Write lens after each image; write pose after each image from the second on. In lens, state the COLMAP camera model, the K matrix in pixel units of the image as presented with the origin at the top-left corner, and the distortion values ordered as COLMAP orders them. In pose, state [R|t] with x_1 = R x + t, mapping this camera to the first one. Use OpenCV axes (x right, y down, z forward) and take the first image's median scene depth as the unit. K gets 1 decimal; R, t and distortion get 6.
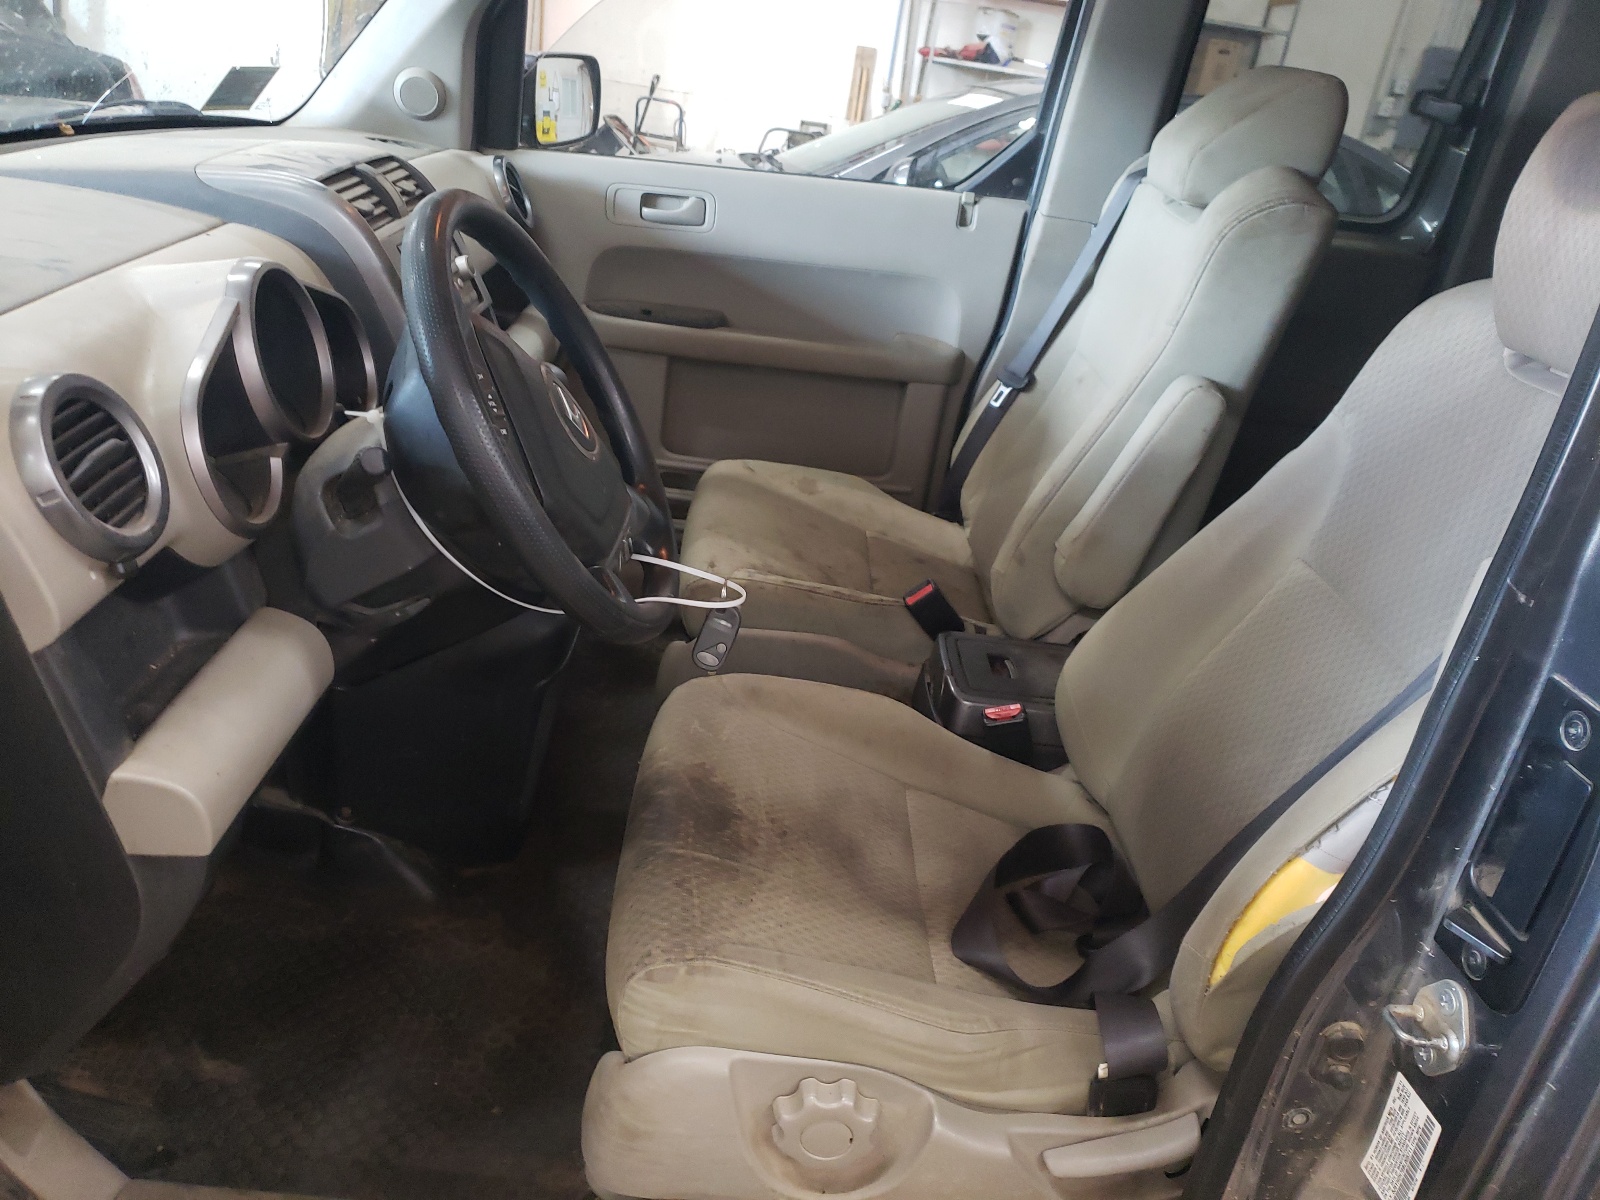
lens RADIAL K [[1260.4, 0, 800.0], [0, 1260.4, 600.0], [0, 0, 1]] dist [-0.003397, 0.001523]
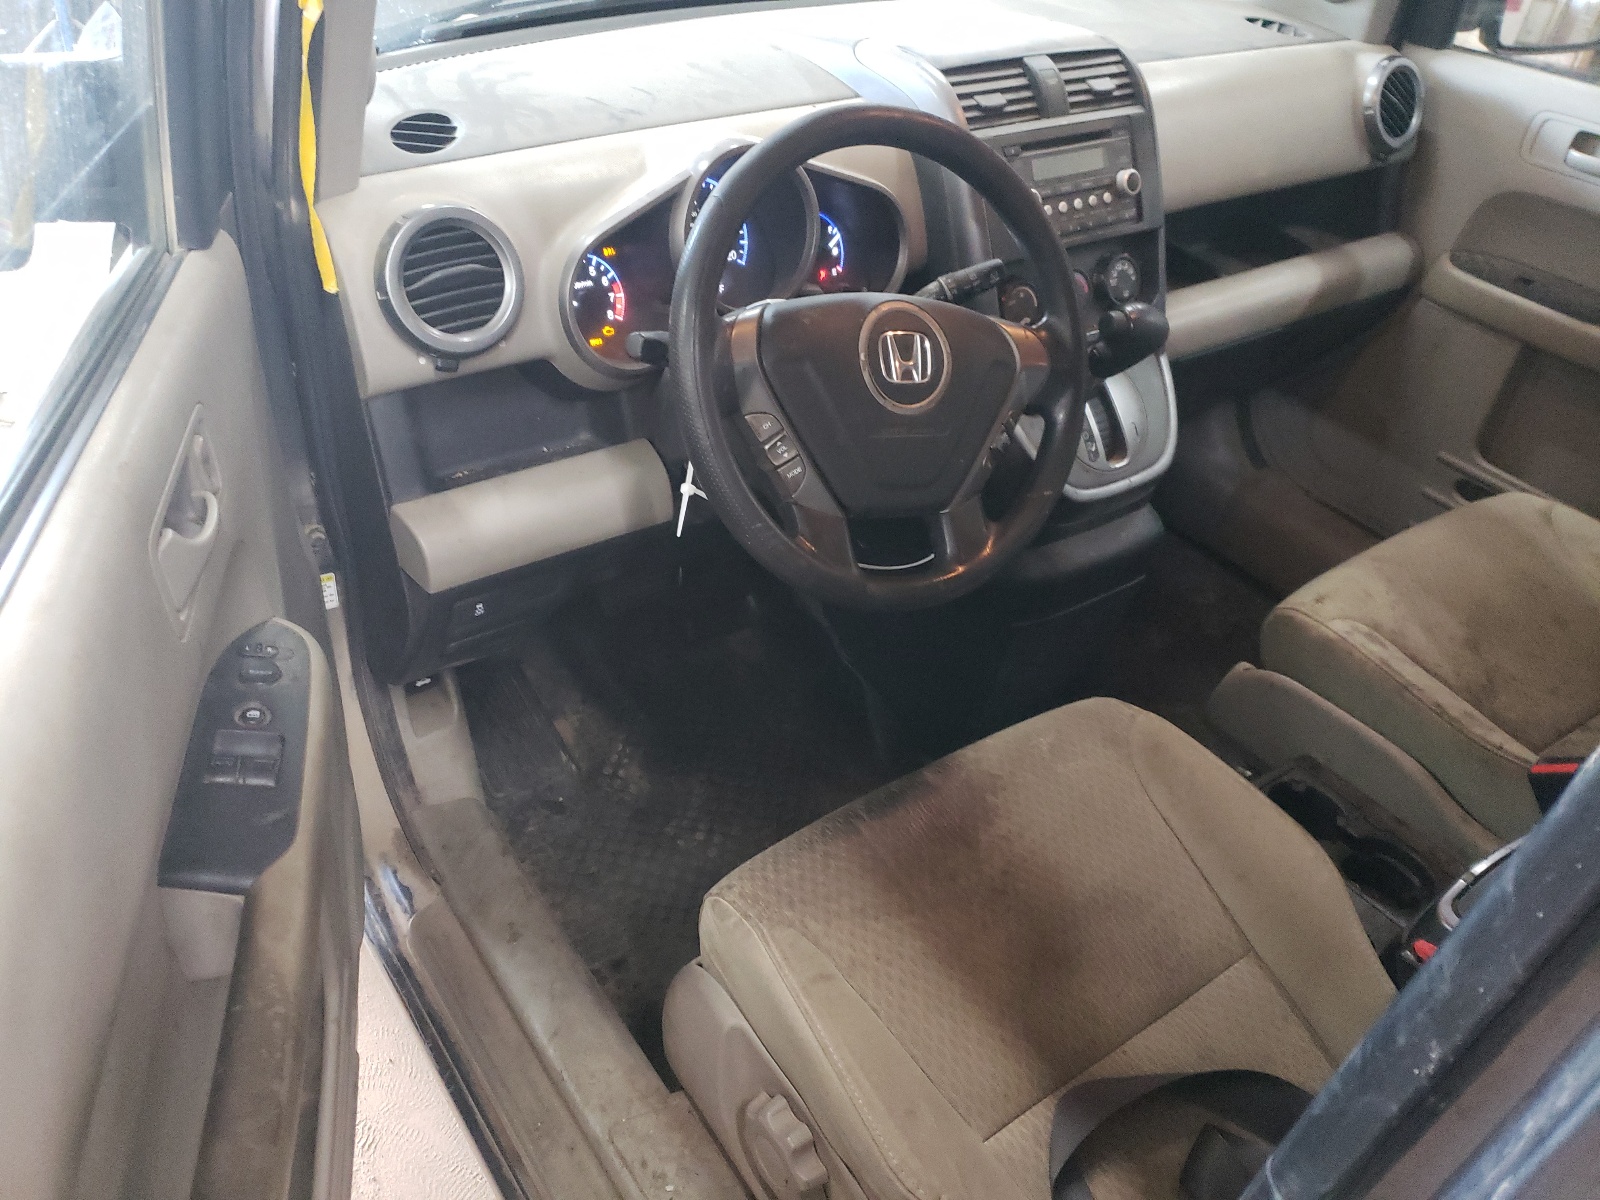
lens RADIAL K [[1260.4, 0, 800.0], [0, 1260.4, 600.0], [0, 0, 1]] dist [-0.003397, 0.001523]
pose [[0.575501, 0.472708, -0.667342, 0.342928], [-0.370625, 0.878166, 0.302426, -0.181493], [0.728997, 0.073288, 0.680583, 0.223489]]
